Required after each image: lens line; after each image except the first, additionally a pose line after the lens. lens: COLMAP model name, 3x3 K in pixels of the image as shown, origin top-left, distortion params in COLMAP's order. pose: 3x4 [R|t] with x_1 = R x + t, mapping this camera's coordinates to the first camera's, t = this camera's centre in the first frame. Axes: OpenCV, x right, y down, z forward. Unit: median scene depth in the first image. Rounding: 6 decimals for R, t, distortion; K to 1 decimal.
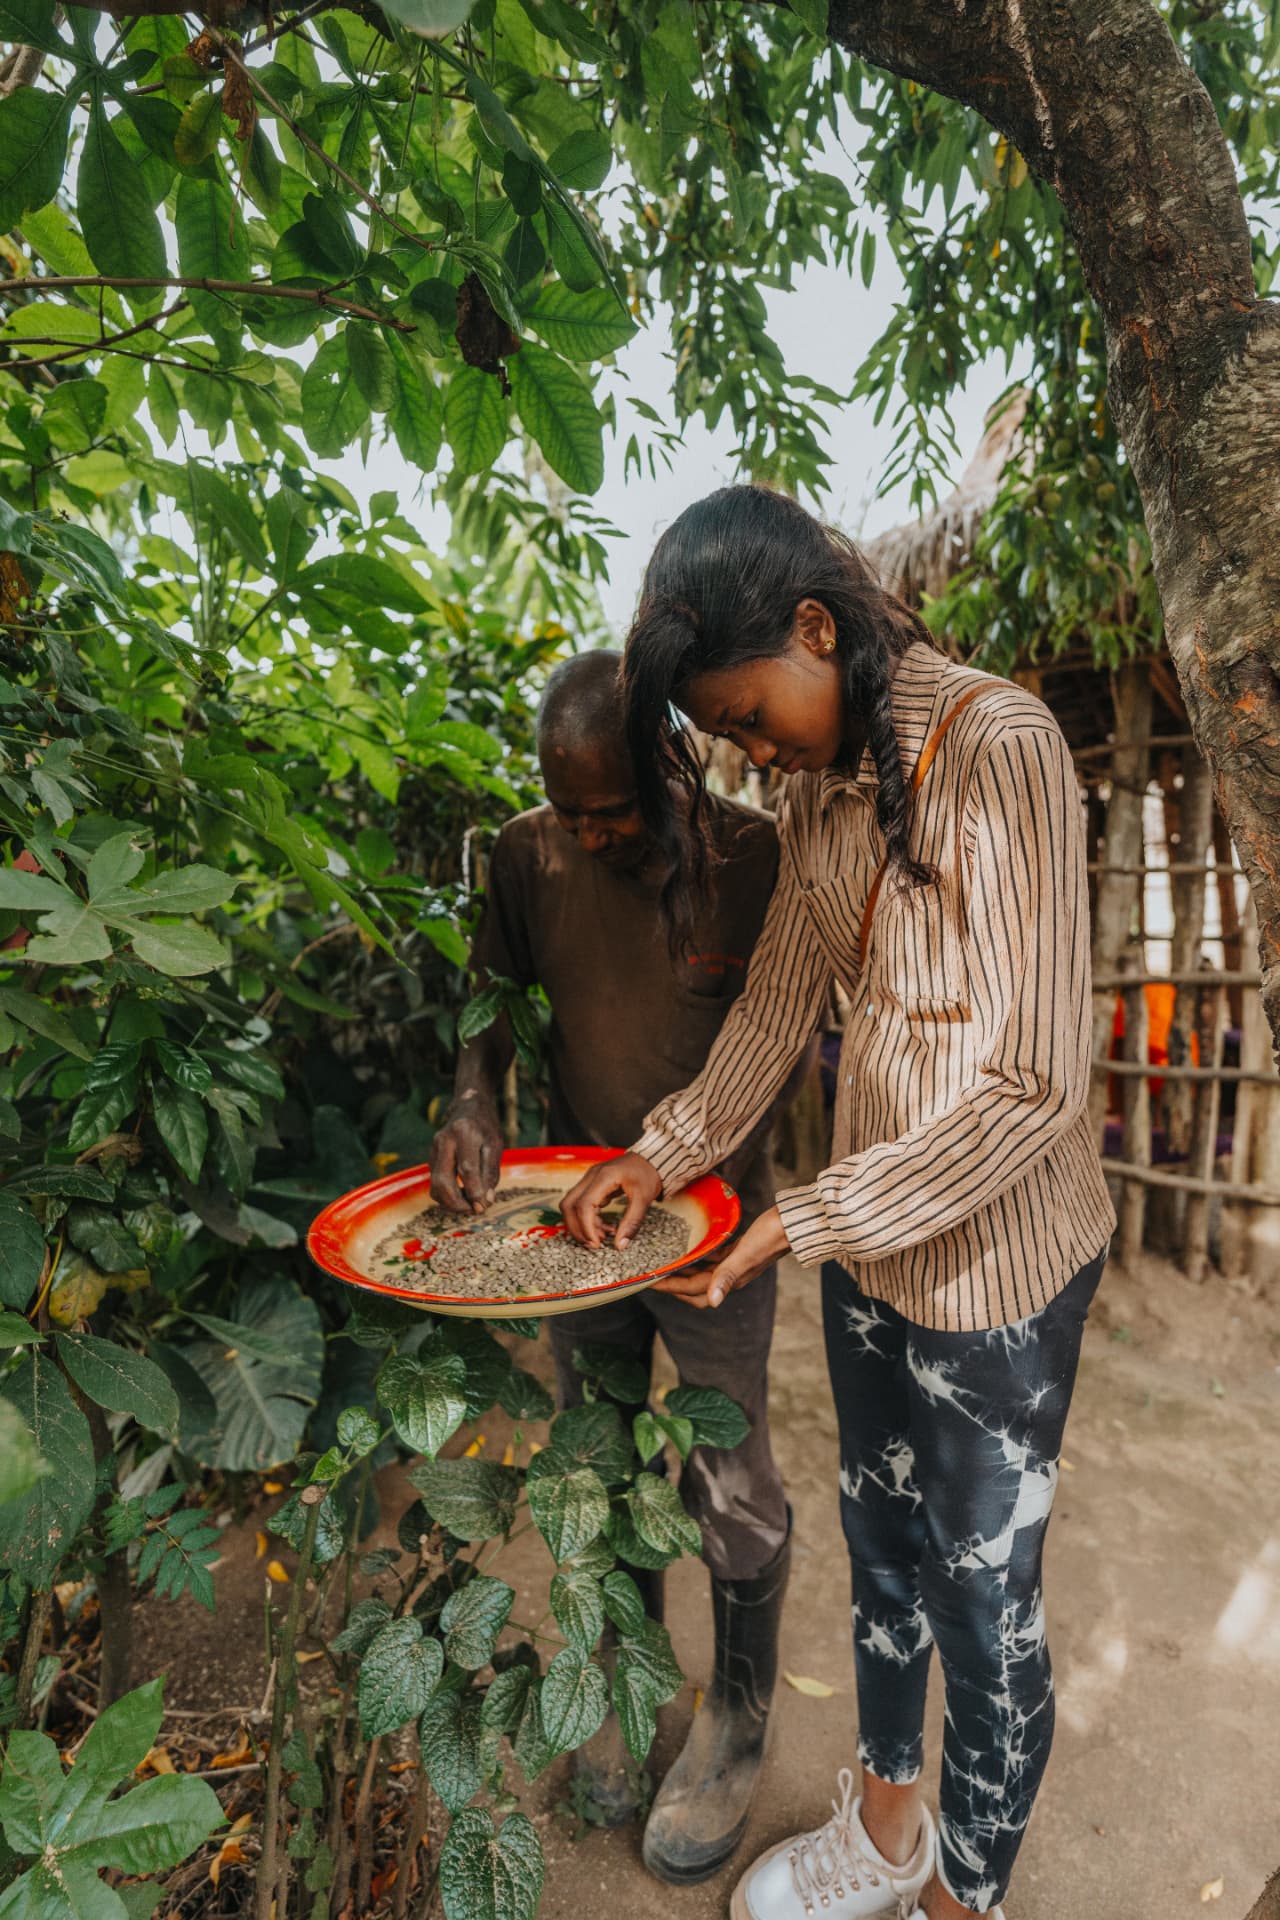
lens RADIAL K [[780.3, 0, 647.1], [0, 780.3, 955.1], [0, 0, 1]] dist [-0.006741, 0.000162]
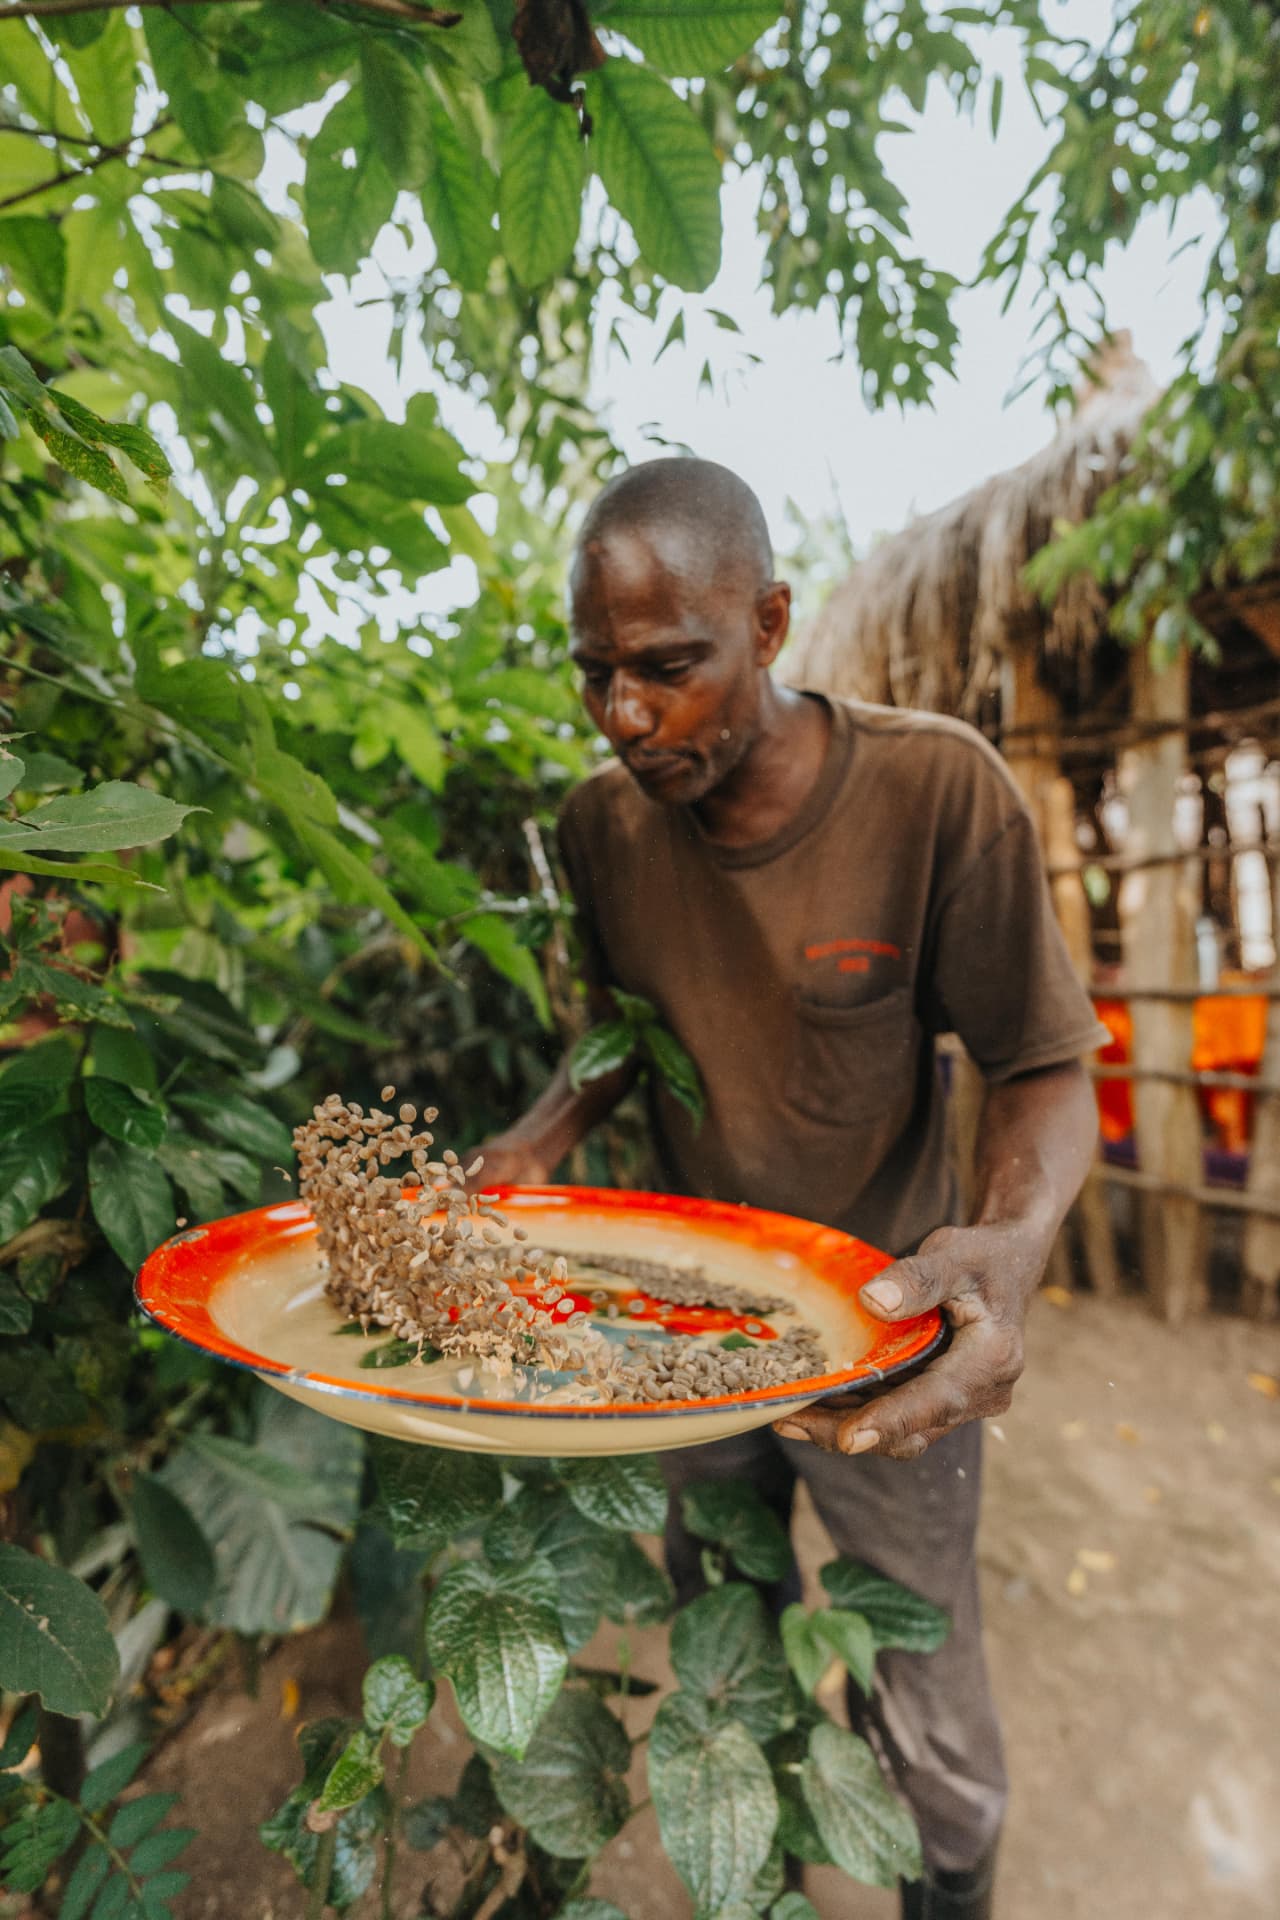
lens RADIAL K [[792.9, 0, 640.0], [0, 792.9, 960.0], [0, 0, 1]] dist [-0.001977, -0.000810]
pose [[0.997514, -0.021945, -0.066961, -0.068755], [0.020382, 0.999506, -0.023938, 0.016916], [0.067453, 0.022514, 0.997468, 0.210104]]
